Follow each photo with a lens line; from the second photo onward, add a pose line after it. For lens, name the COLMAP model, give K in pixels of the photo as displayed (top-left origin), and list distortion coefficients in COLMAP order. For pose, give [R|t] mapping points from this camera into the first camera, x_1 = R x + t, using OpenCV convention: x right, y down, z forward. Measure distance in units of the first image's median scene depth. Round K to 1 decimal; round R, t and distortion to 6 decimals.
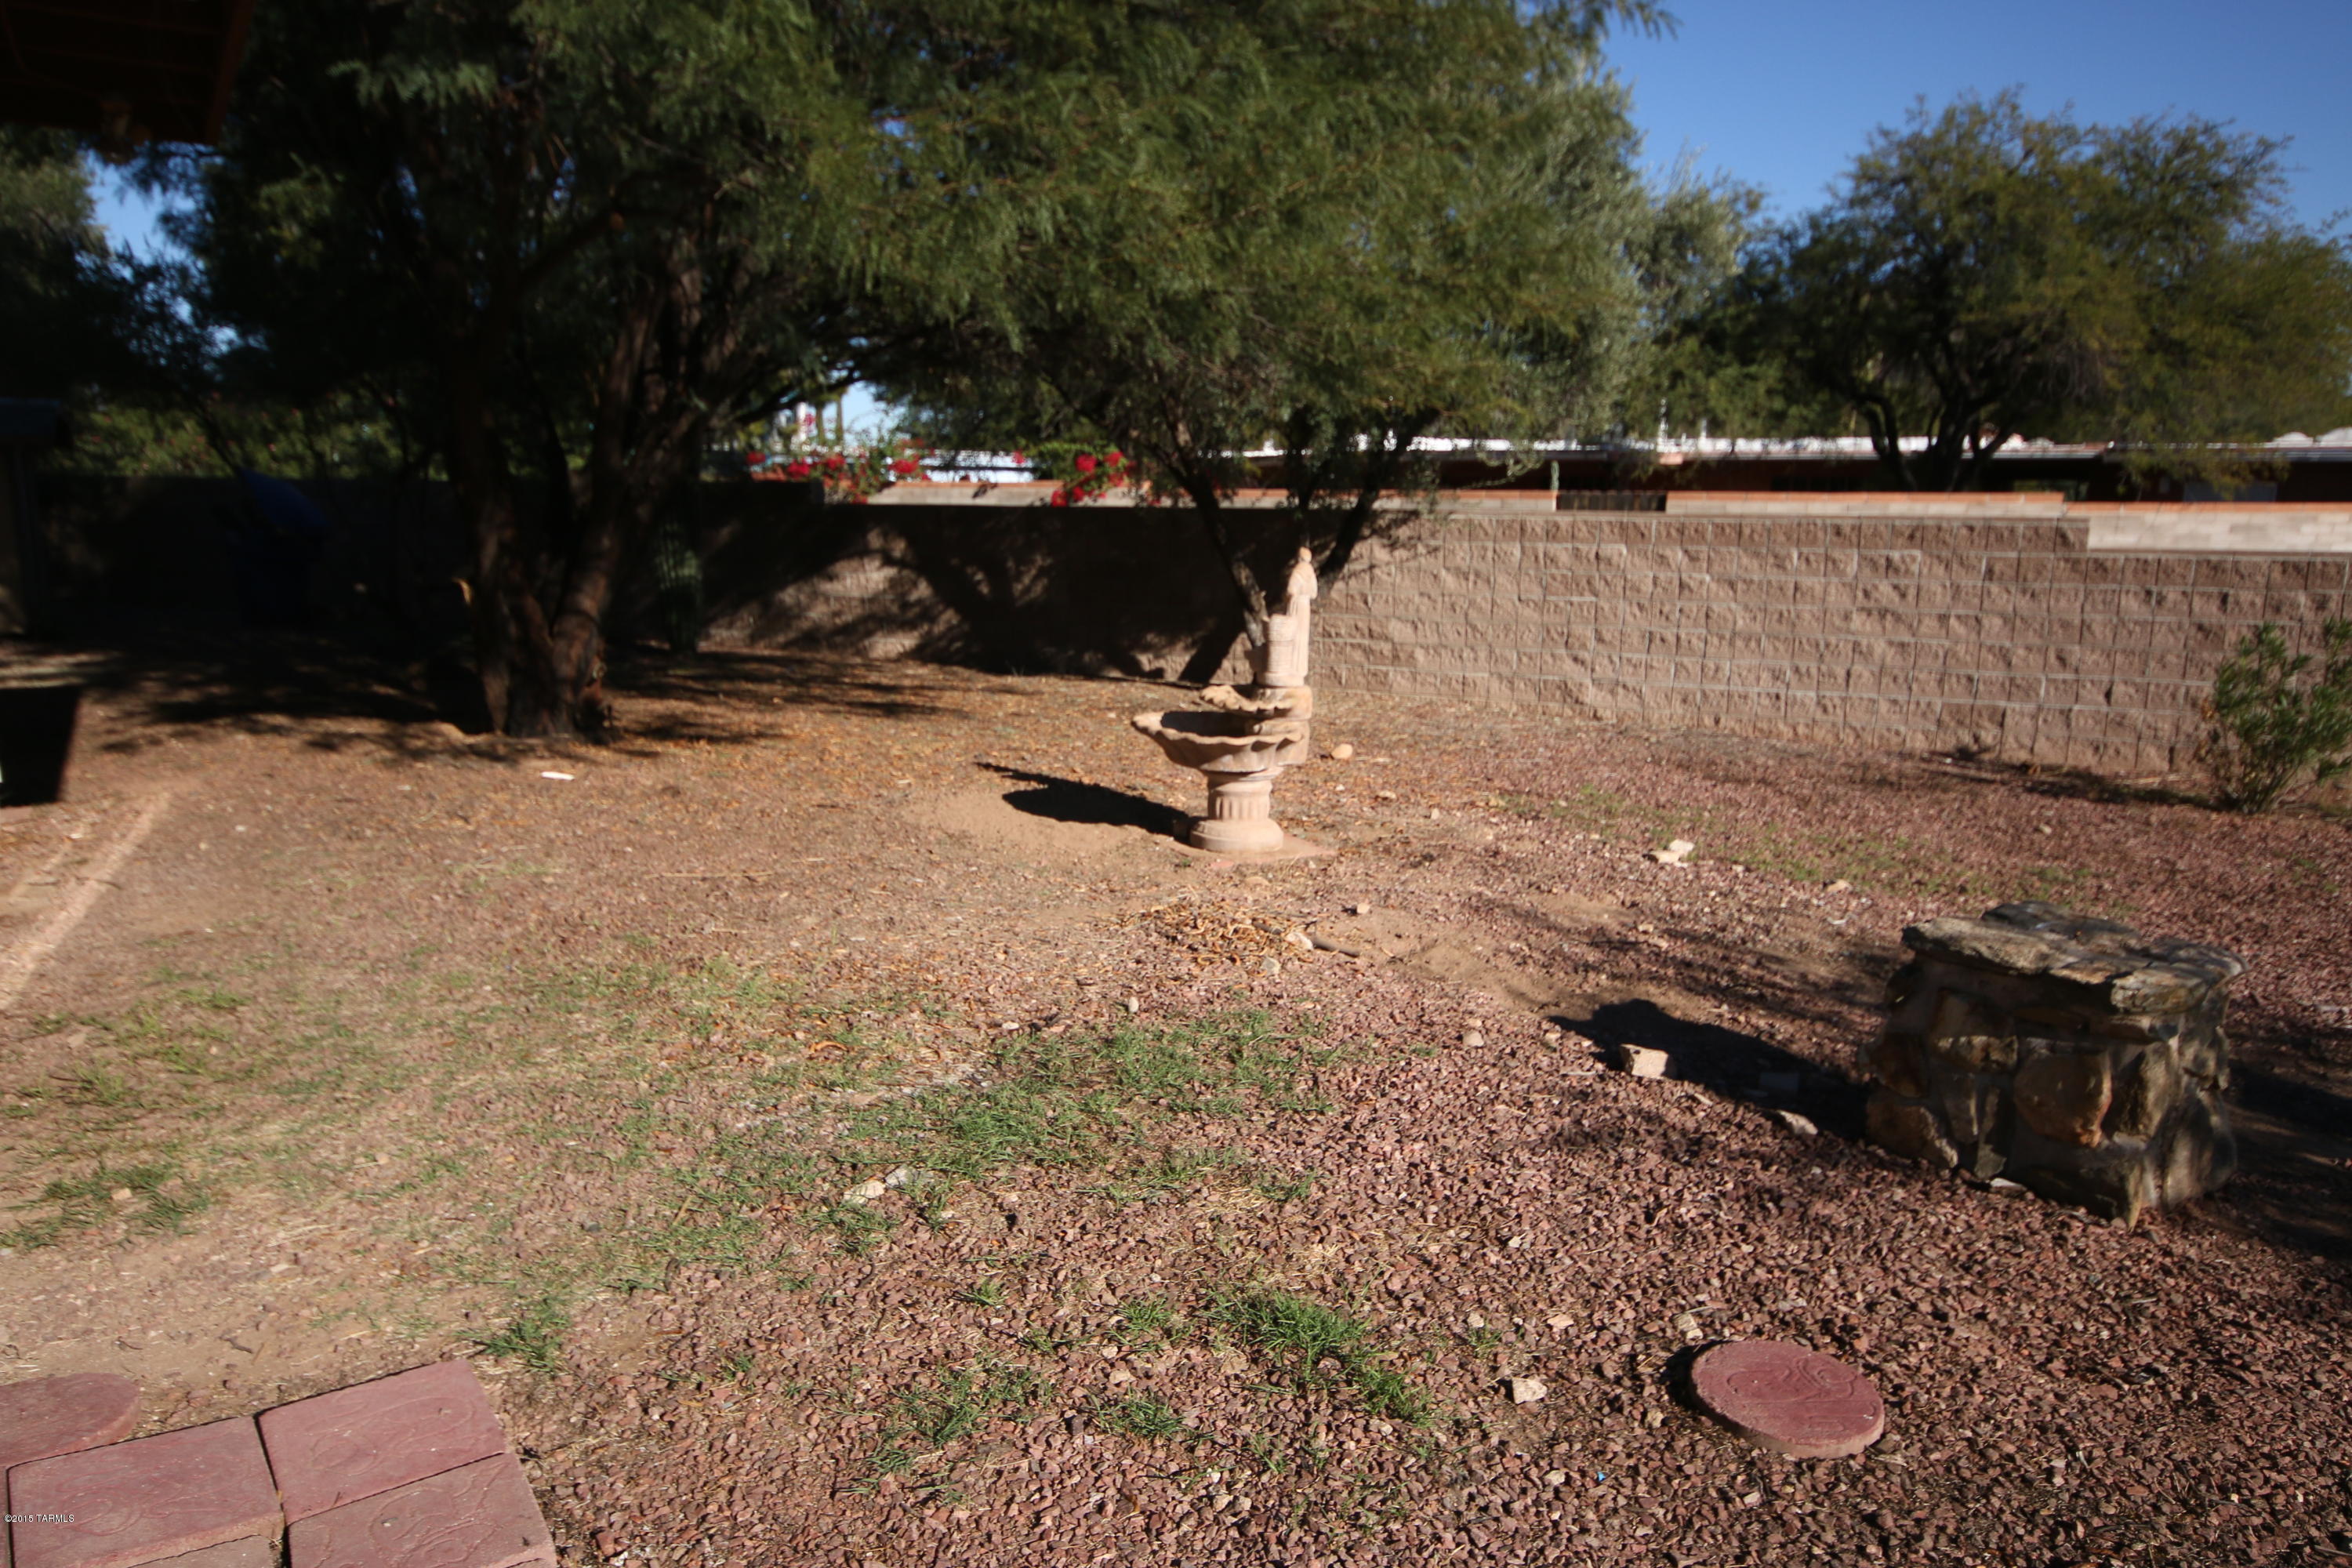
lens RADIAL K [[1639.6, 0, 1172.9], [0, 1639.6, 802.1], [0, 0, 1]] dist [-0.000390, 0.024591]
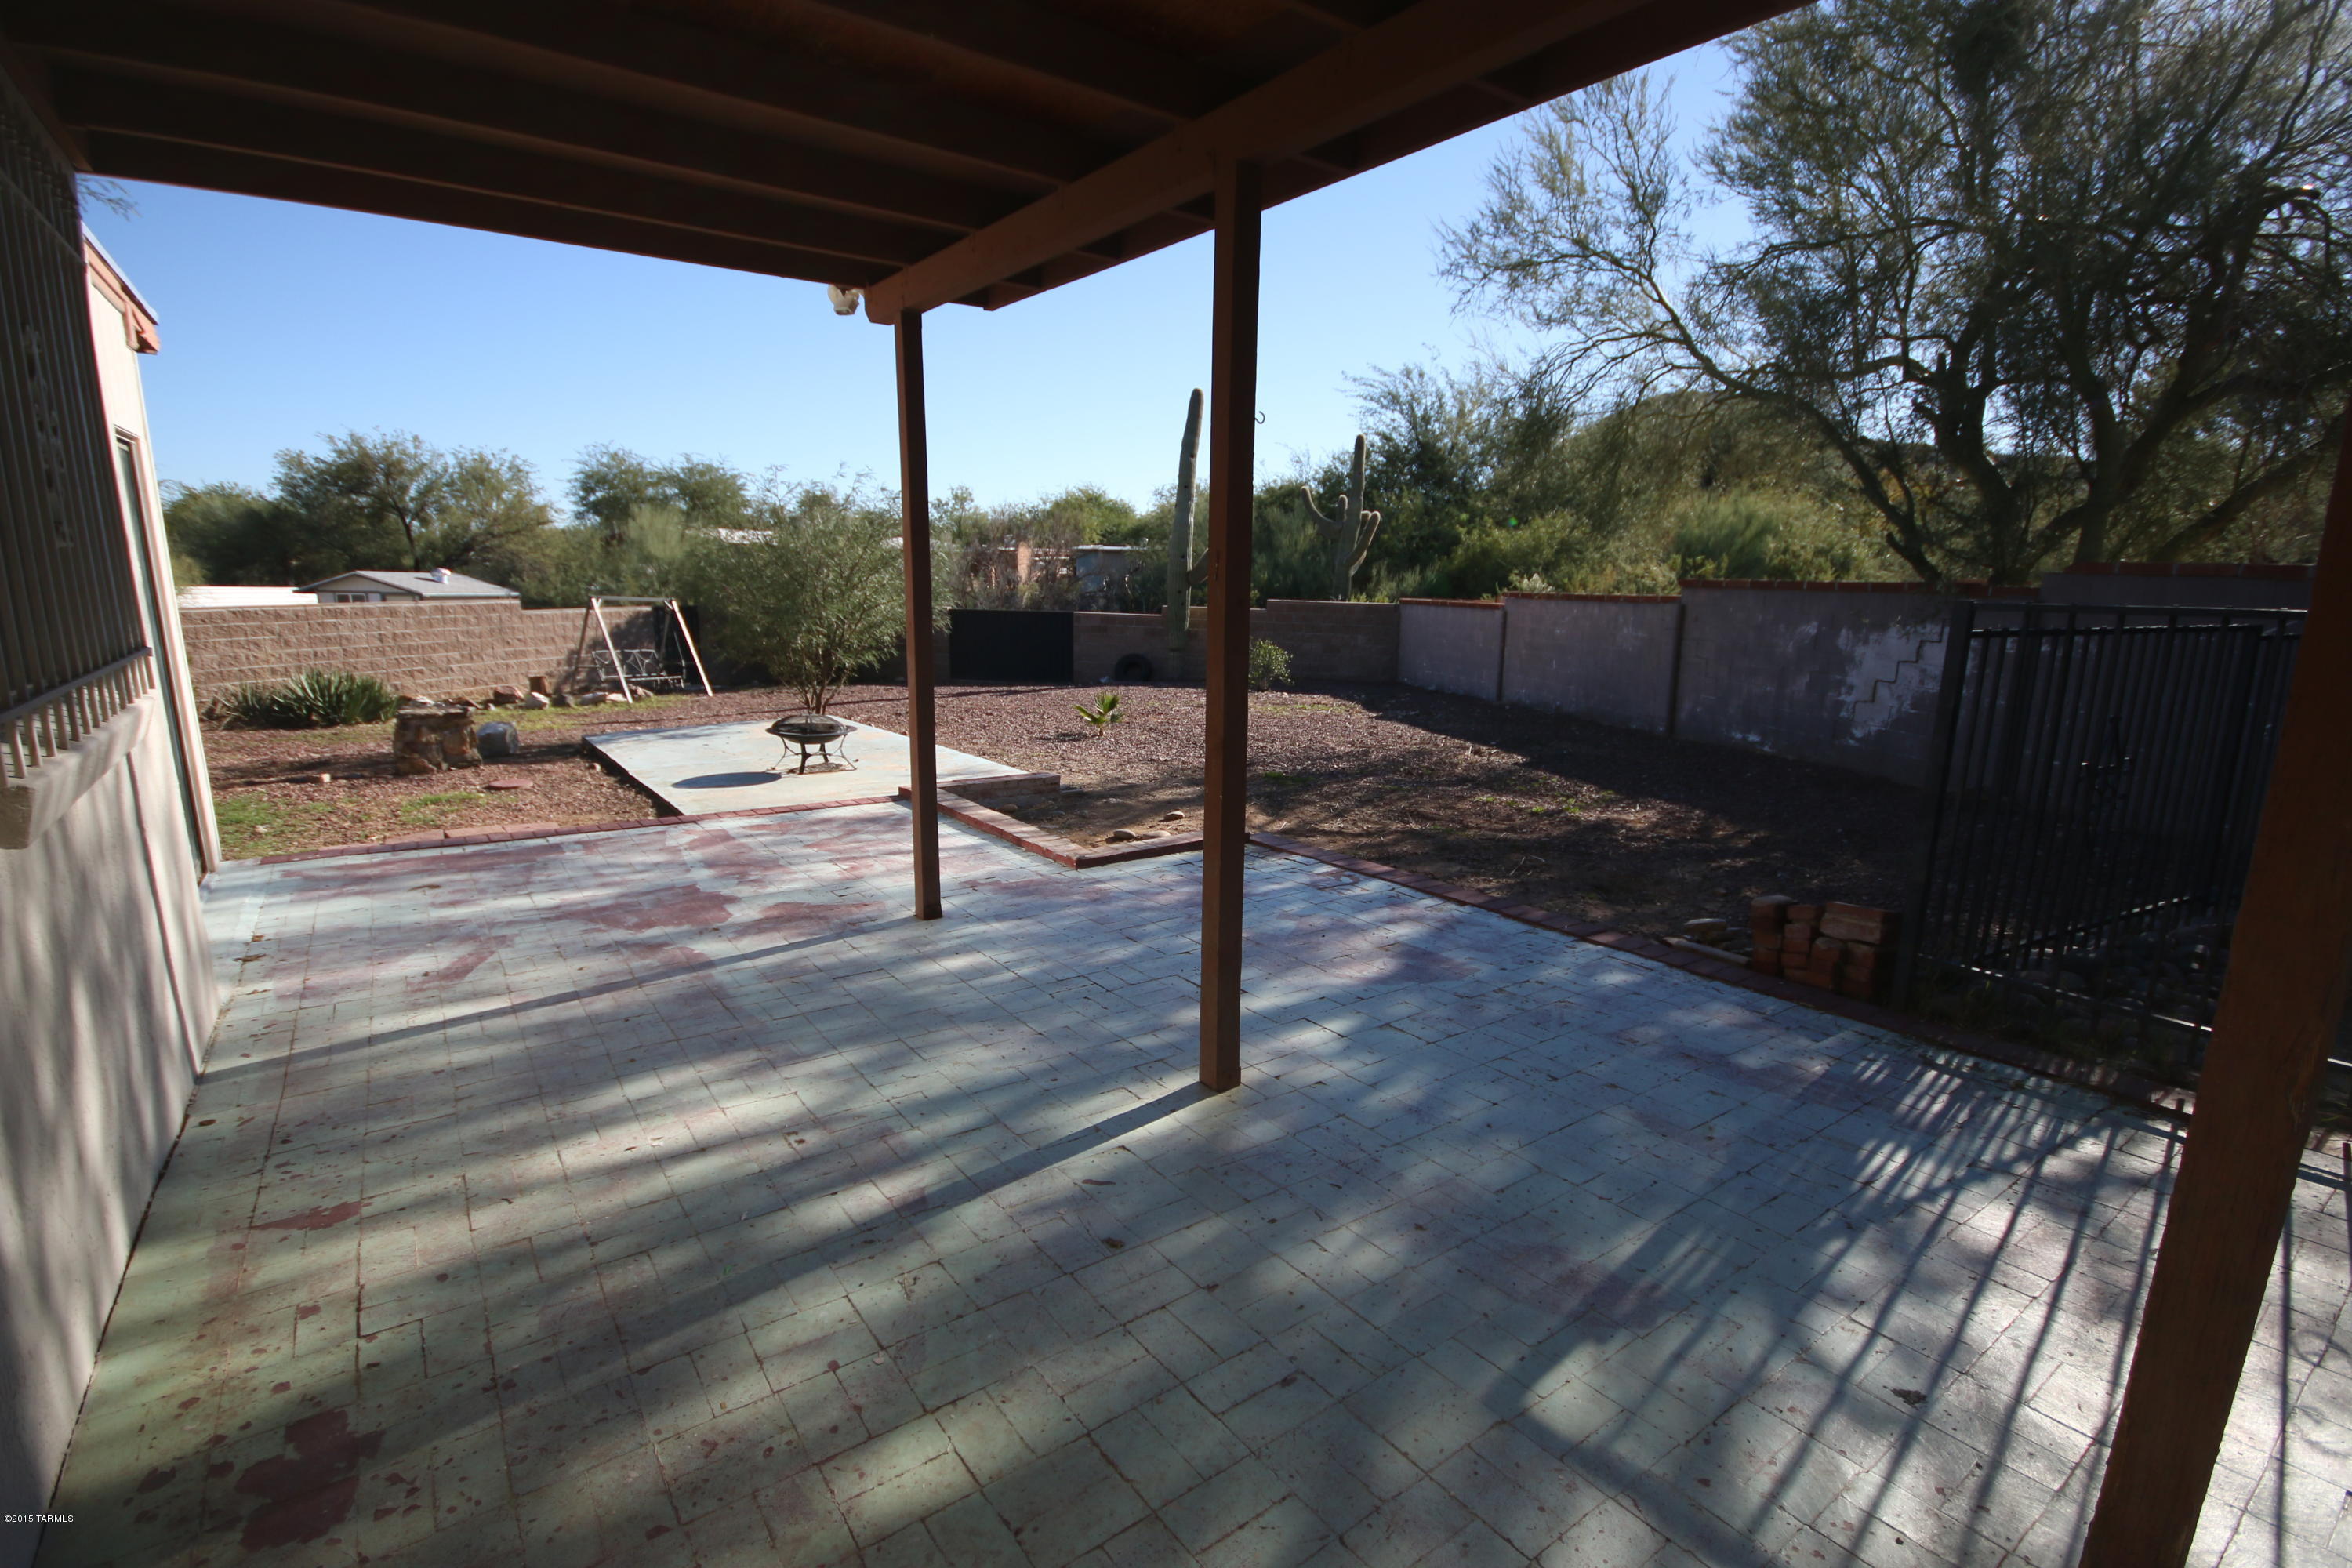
lens RADIAL K [[1071.8, 0, 1158.3], [0, 1071.8, 791.9], [0, 0, 1]] dist [0.007252, -0.008678]
pose [[-0.070619, -0.207981, 0.975580, -0.587505], [0.180200, 0.959271, 0.217548, 0.008526], [-0.981092, 0.191163, -0.030265, -0.157689]]
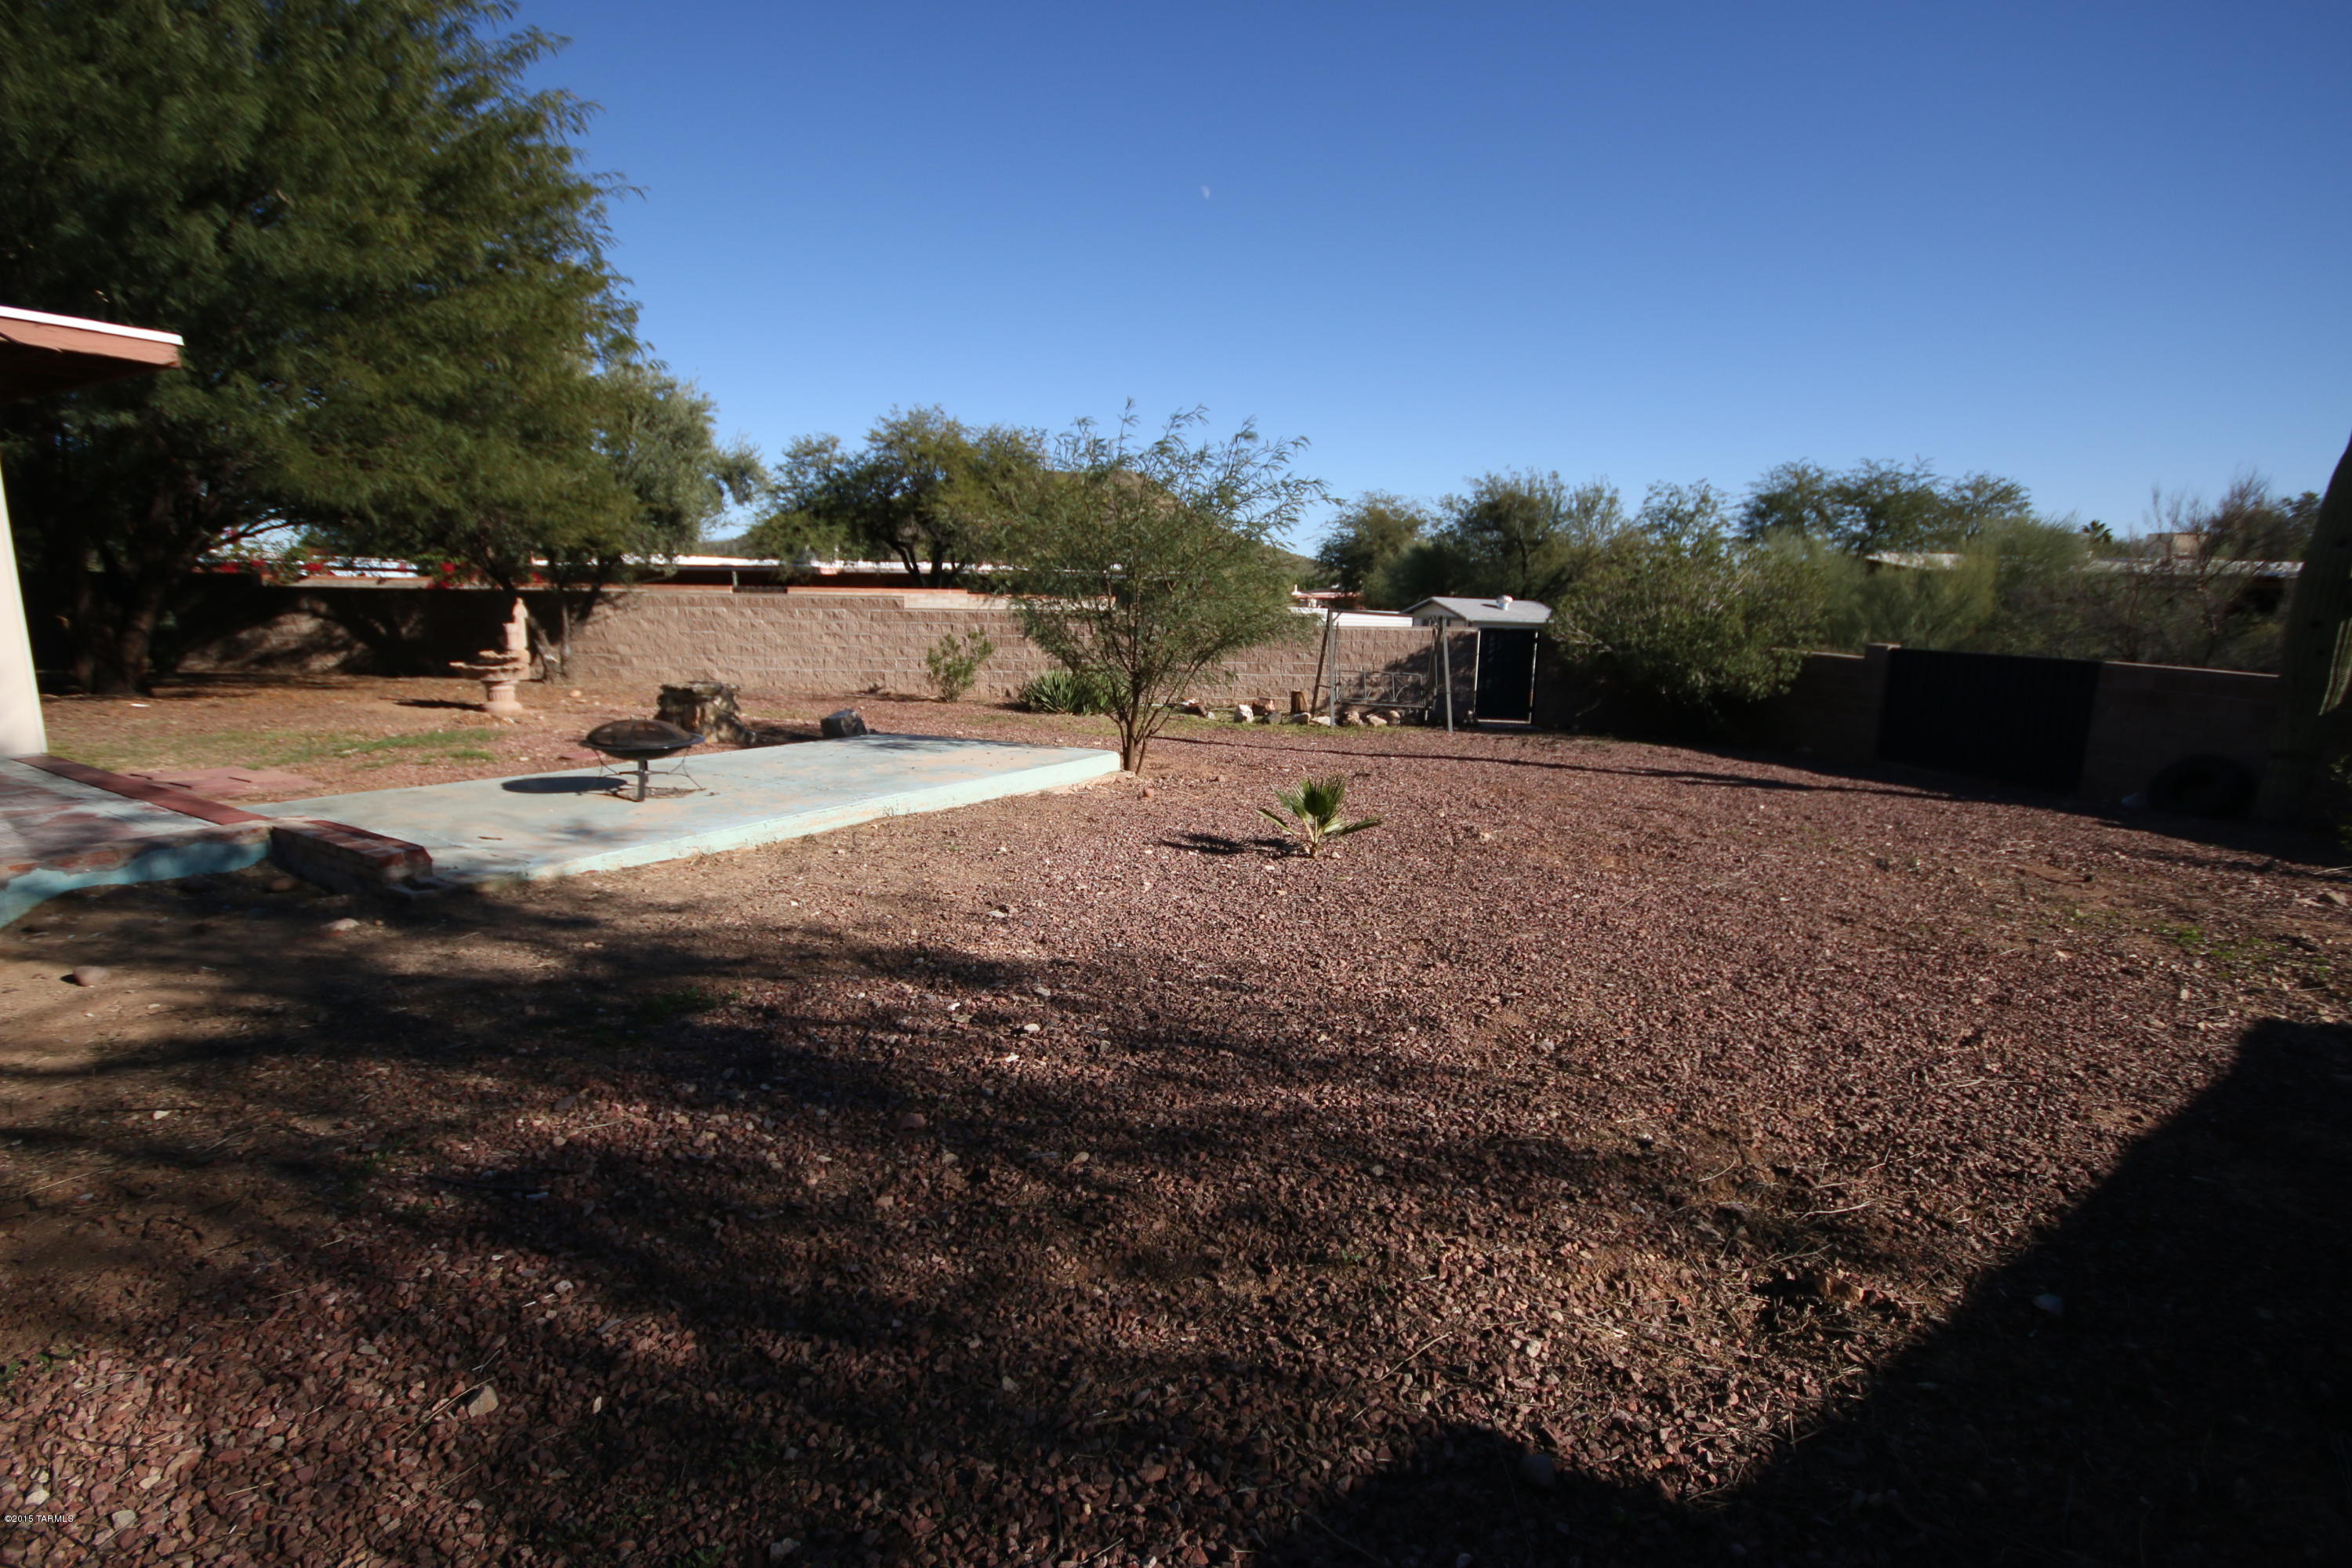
lens RADIAL K [[1071.8, 0, 1175.4], [0, 1071.8, 803.2], [0, 0, 1]] dist [0.007252, -0.008678]
pose [[0.870636, -0.084045, 0.484695, 0.071204], [0.081764, 0.996315, 0.025890, 0.116982], [-0.485085, 0.017090, 0.874300, -0.554438]]
